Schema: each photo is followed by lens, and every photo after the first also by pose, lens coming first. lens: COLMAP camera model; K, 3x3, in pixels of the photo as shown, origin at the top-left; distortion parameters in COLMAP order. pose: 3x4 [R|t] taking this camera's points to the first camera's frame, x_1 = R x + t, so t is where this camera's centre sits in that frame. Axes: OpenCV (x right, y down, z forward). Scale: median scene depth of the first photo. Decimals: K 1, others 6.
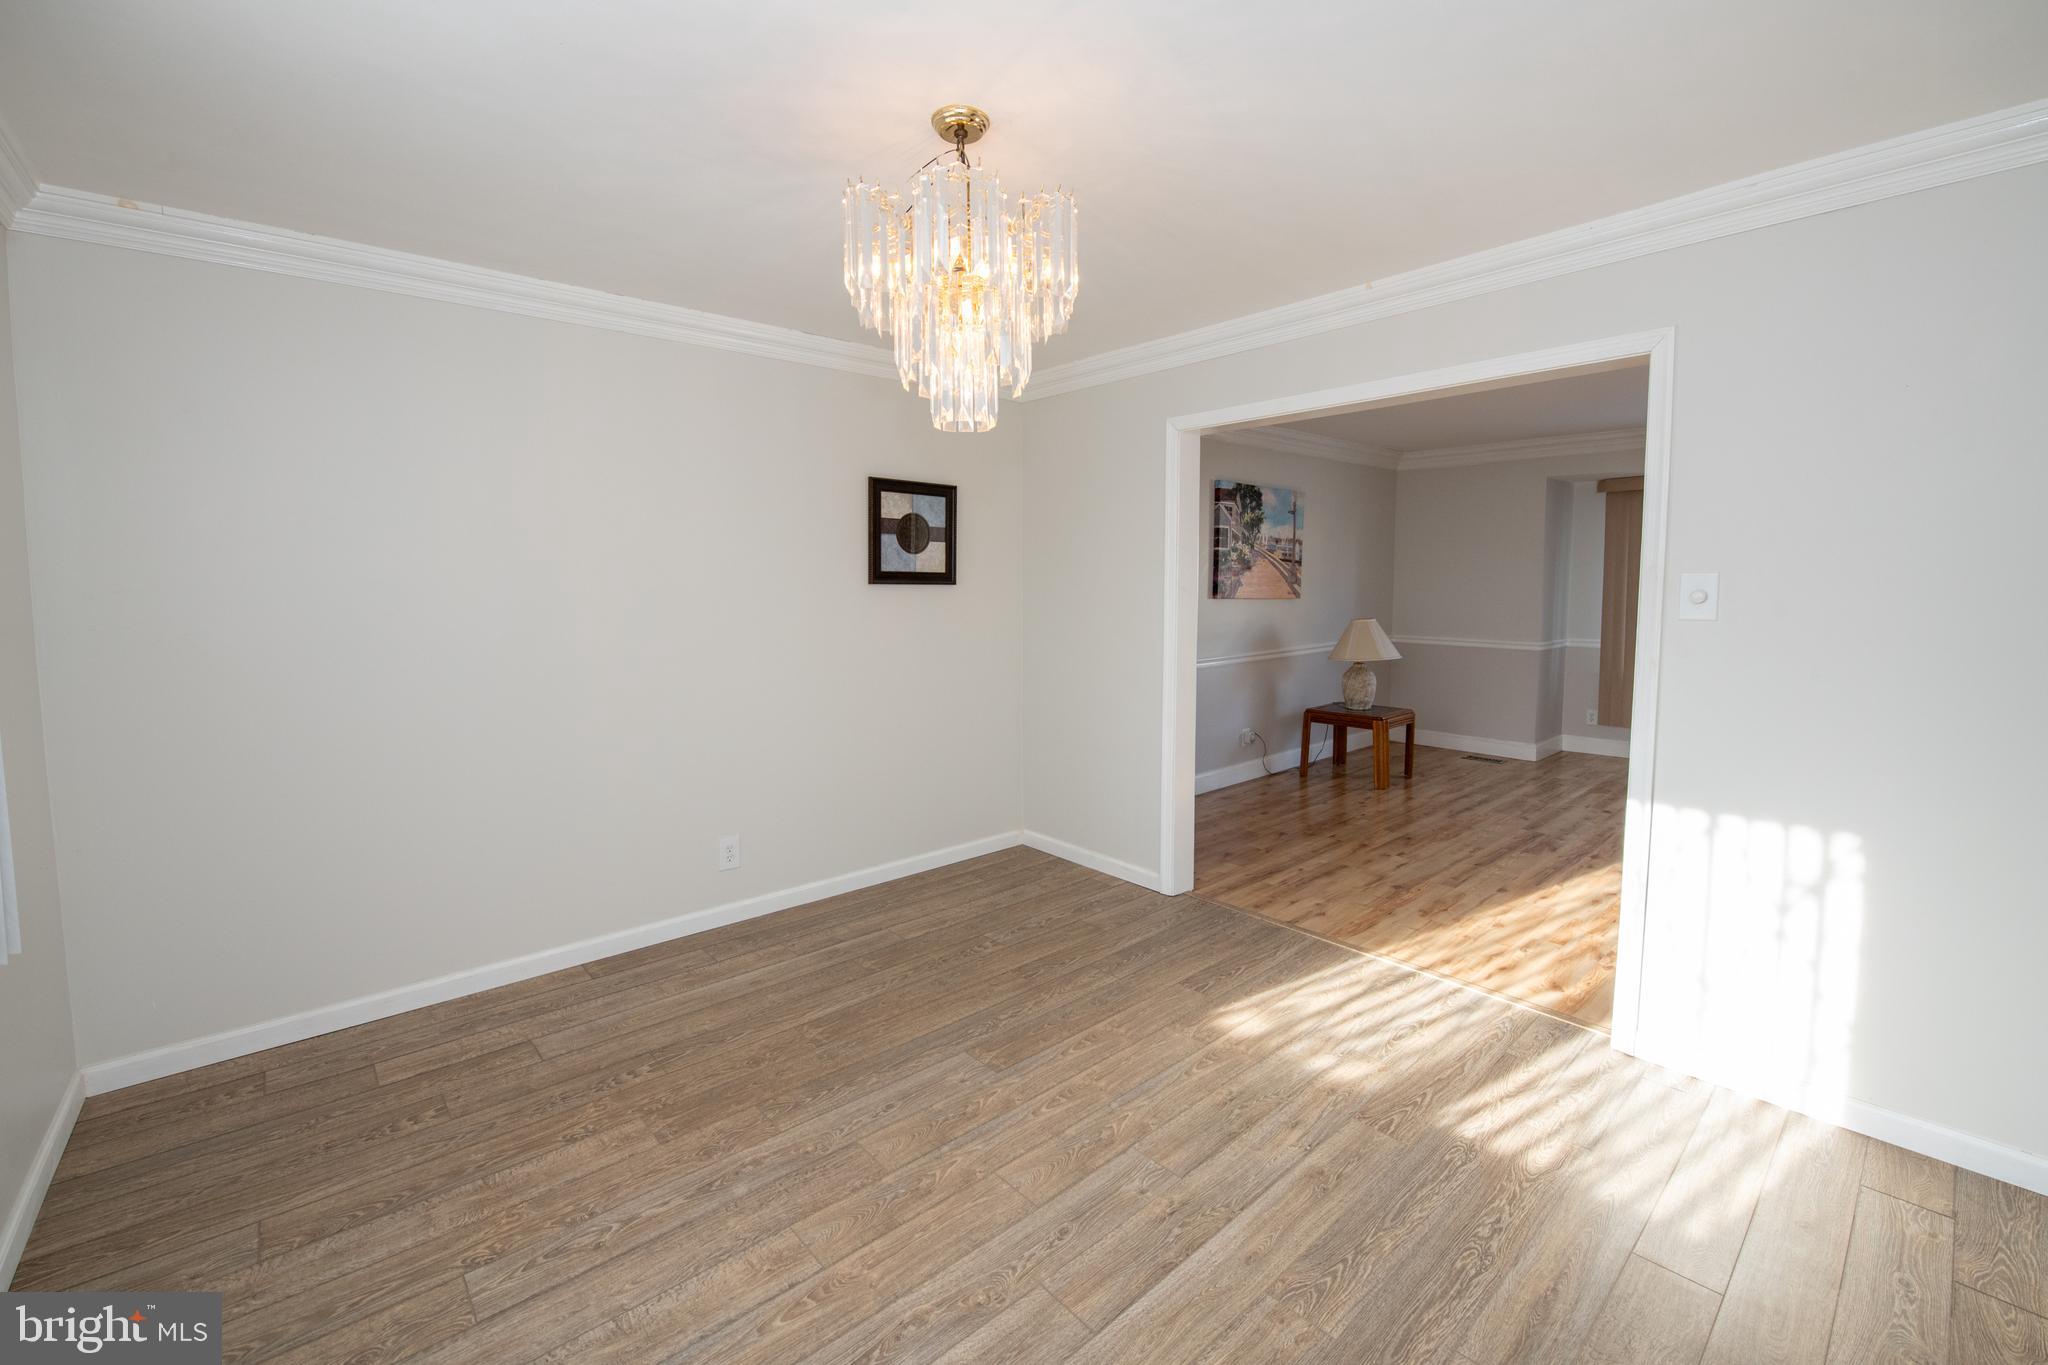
lens RADIAL K [[851.4, 0, 1045.7], [0, 851.4, 680.0], [0, 0, 1]] dist [-0.016461, -0.000428]
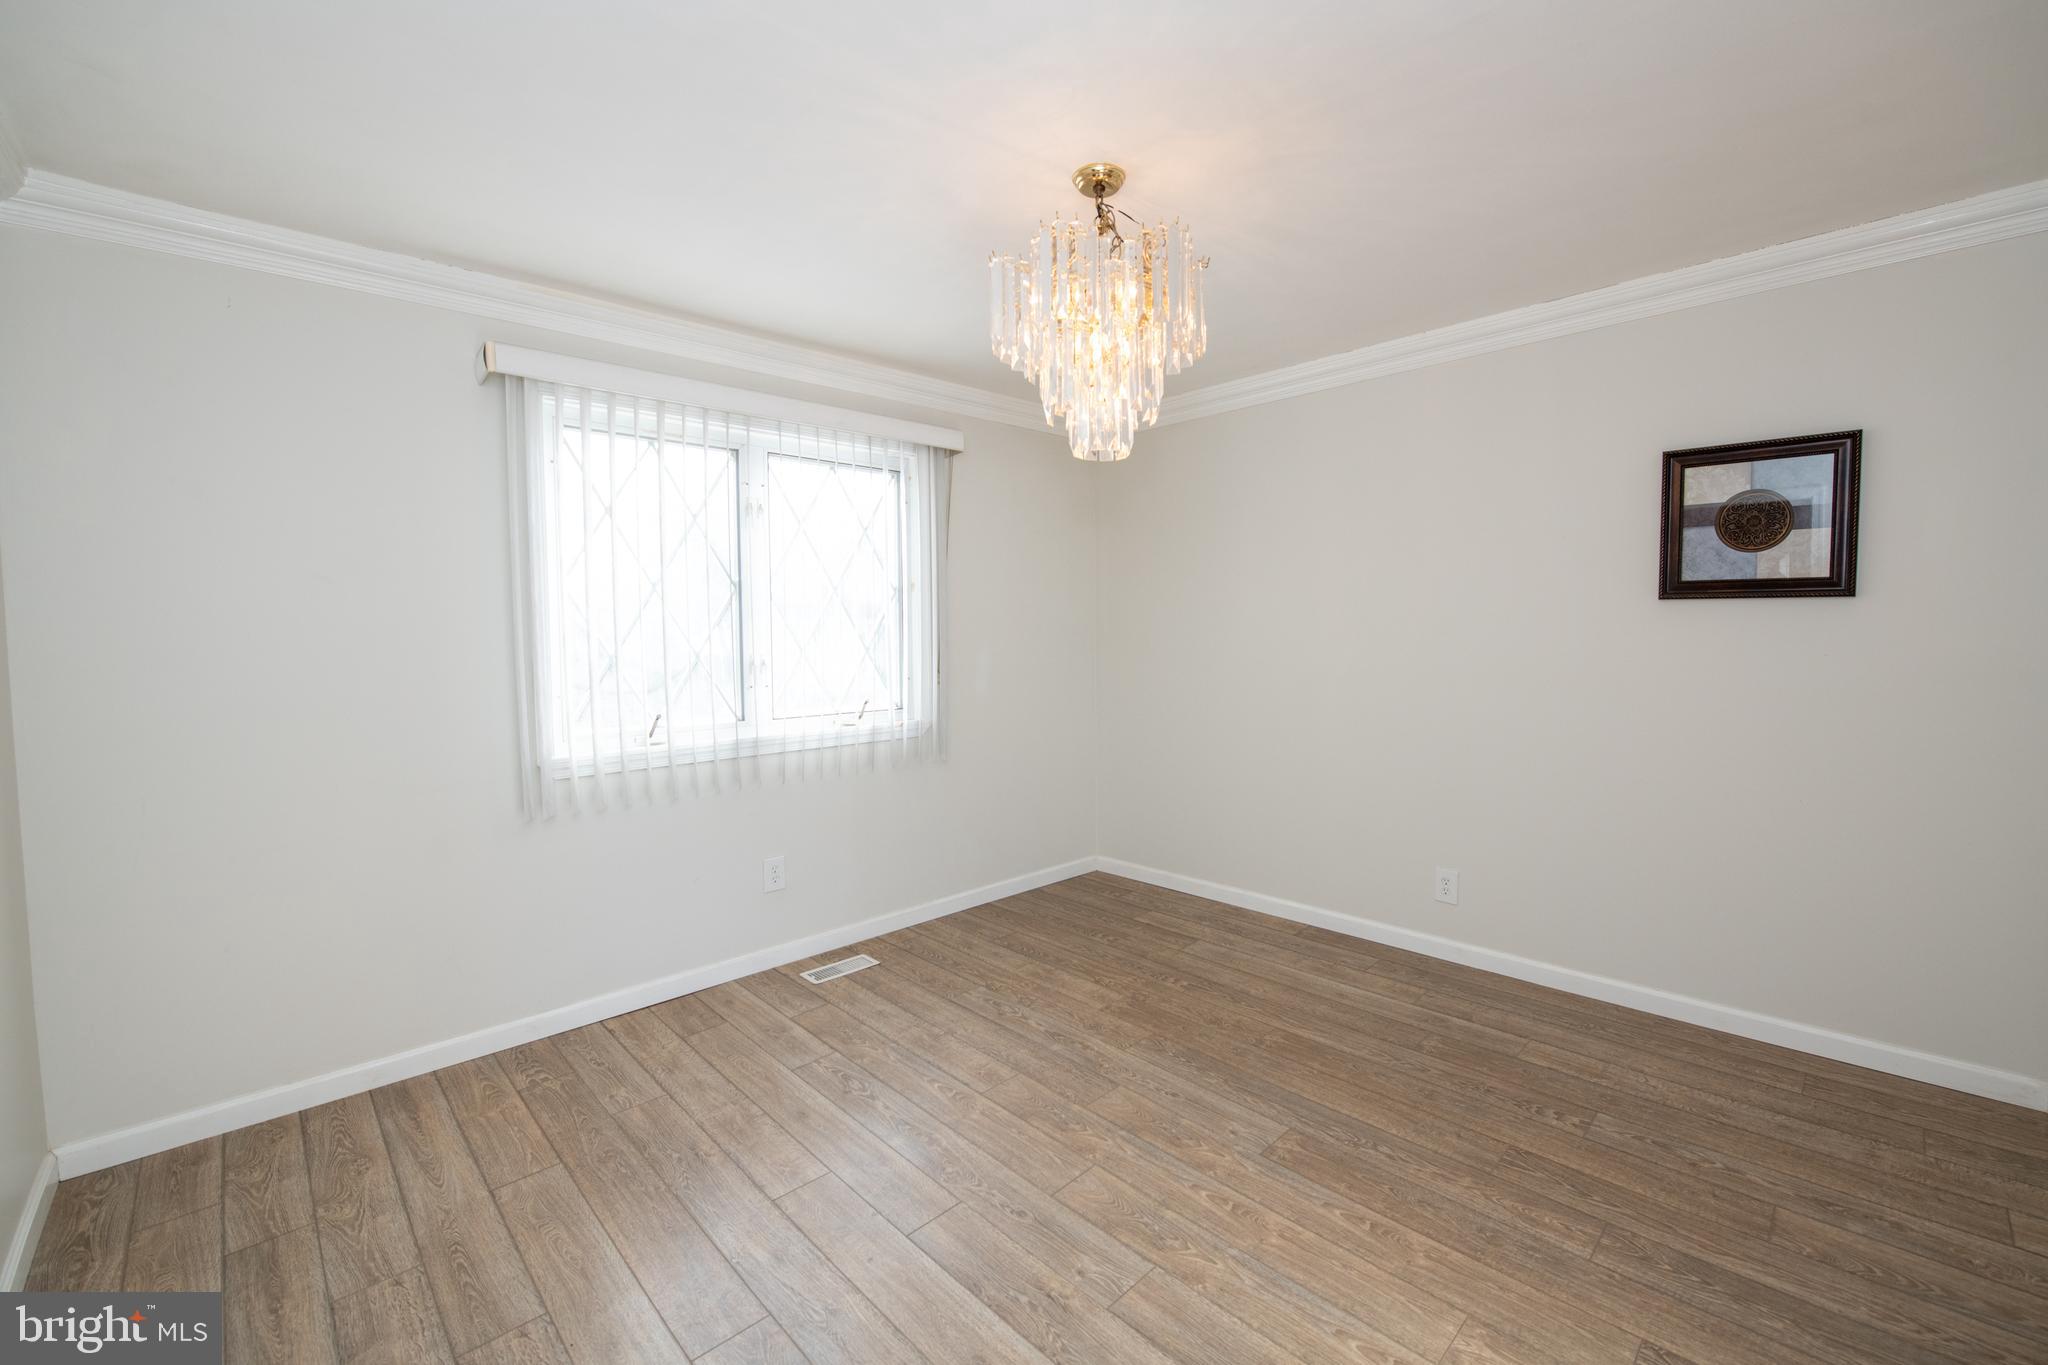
lens RADIAL K [[851.4, 0, 1045.7], [0, 851.4, 680.0], [0, 0, 1]] dist [-0.016461, -0.000428]
pose [[0.033704, 0.065422, -0.997288, 0.661595], [-0.099273, 0.993140, 0.061795, -0.047543], [0.994489, 0.096921, 0.039968, 0.595577]]
